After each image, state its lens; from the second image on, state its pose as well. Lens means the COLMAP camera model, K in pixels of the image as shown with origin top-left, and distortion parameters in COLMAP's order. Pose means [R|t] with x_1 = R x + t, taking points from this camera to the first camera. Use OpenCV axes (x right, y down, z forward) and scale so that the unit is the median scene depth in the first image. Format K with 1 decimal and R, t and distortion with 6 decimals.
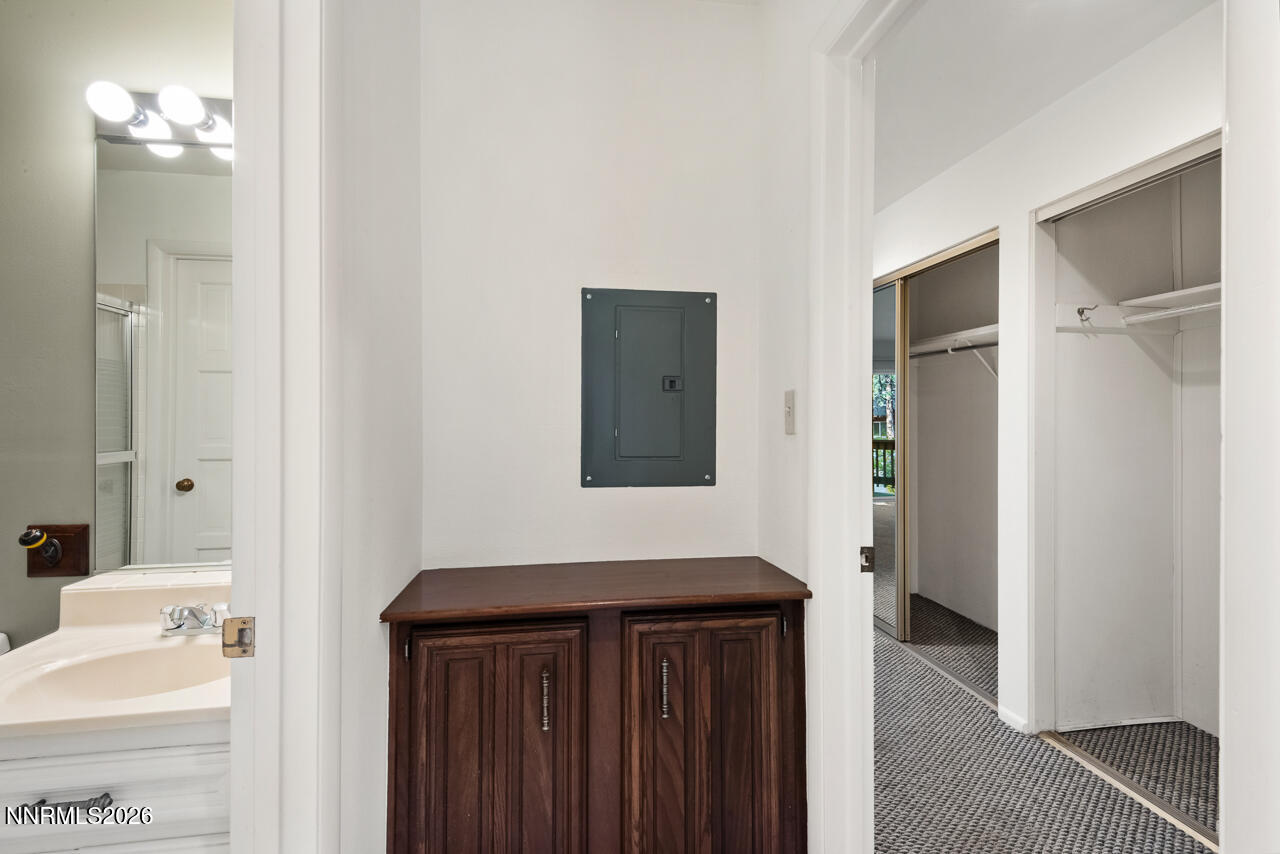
lens RADIAL K [[586.6, 0, 641.4], [0, 586.6, 419.7], [0, 0, 1]] dist [0.015524, -0.000085]
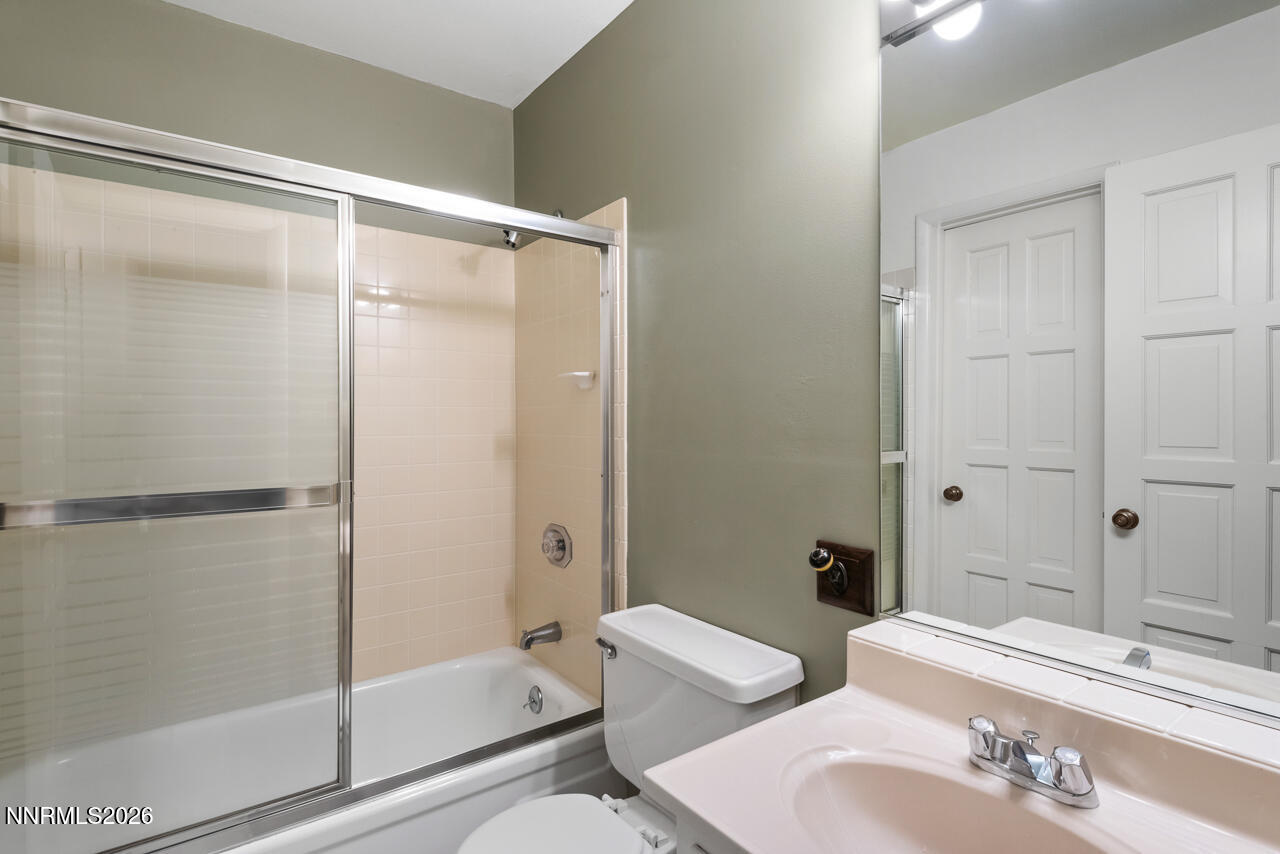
lens RADIAL K [[641.7, 0, 640.0], [0, 641.7, 424.8], [0, 0, 1]] dist [0.004422, 0.000457]
pose [[0.467765, -0.001796, -0.883851, -0.177831], [0.007894, 0.999967, 0.002146, 0.006446], [0.883818, -0.007981, 0.467763, 0.183307]]
